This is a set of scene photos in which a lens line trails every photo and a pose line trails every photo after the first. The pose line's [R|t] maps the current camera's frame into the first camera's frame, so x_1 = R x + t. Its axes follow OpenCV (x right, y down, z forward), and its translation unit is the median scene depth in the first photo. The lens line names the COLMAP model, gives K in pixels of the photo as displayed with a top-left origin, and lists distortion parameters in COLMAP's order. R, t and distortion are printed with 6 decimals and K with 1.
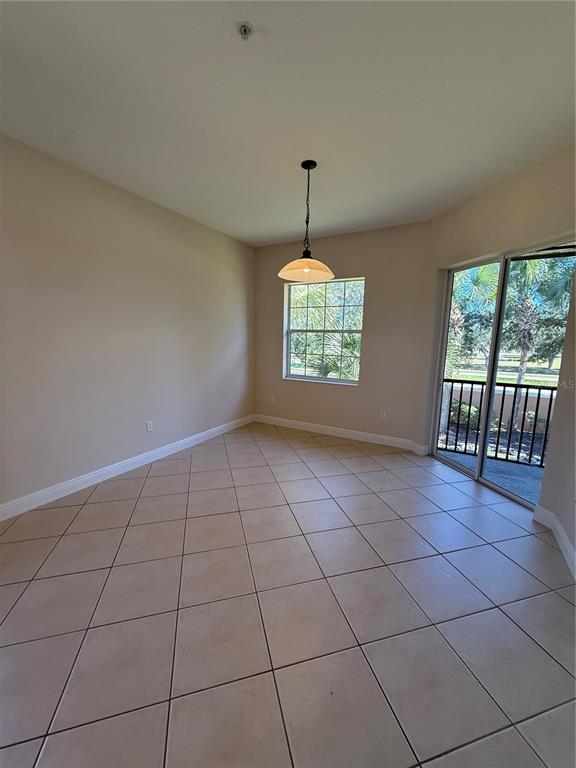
lens RADIAL K [[304.2, 0, 288.3], [0, 304.2, 382.2], [0, 0, 1]] dist [-0.000125, -0.000251]
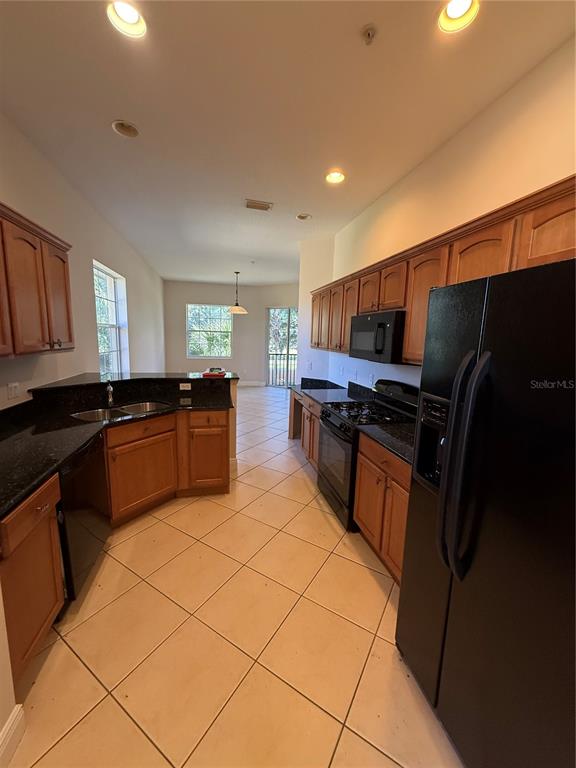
lens RADIAL K [[304.2, 0, 288.3], [0, 304.2, 382.2], [0, 0, 1]] dist [-0.000125, -0.000251]
pose [[0.736410, -0.094853, 0.669853, -0.788365], [0.082324, 0.995329, 0.050437, 0.081589], [-0.671508, 0.018002, 0.740778, -0.676560]]
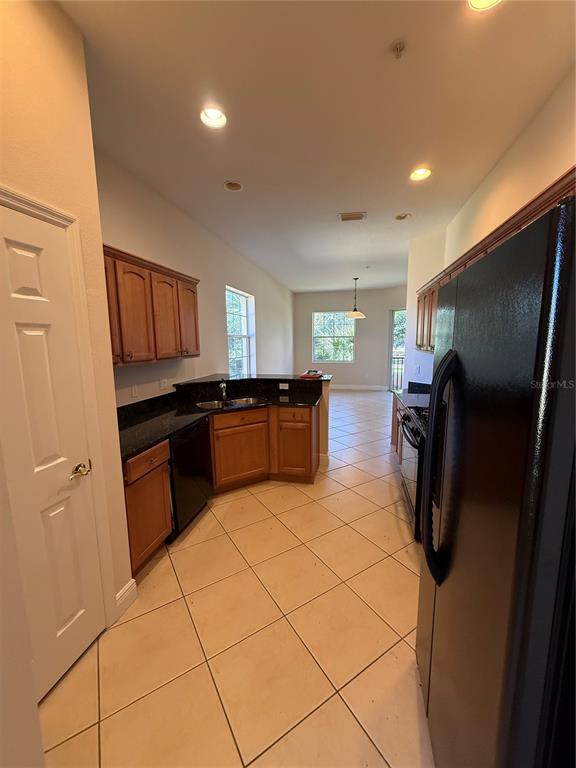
lens RADIAL K [[304.2, 0, 288.3], [0, 304.2, 382.2], [0, 0, 1]] dist [-0.000125, -0.000251]
pose [[0.957021, -0.064418, 0.282773, -0.718677], [0.066665, 0.997774, 0.001680, 0.094675], [-0.282252, 0.017243, 0.959185, -0.770692]]
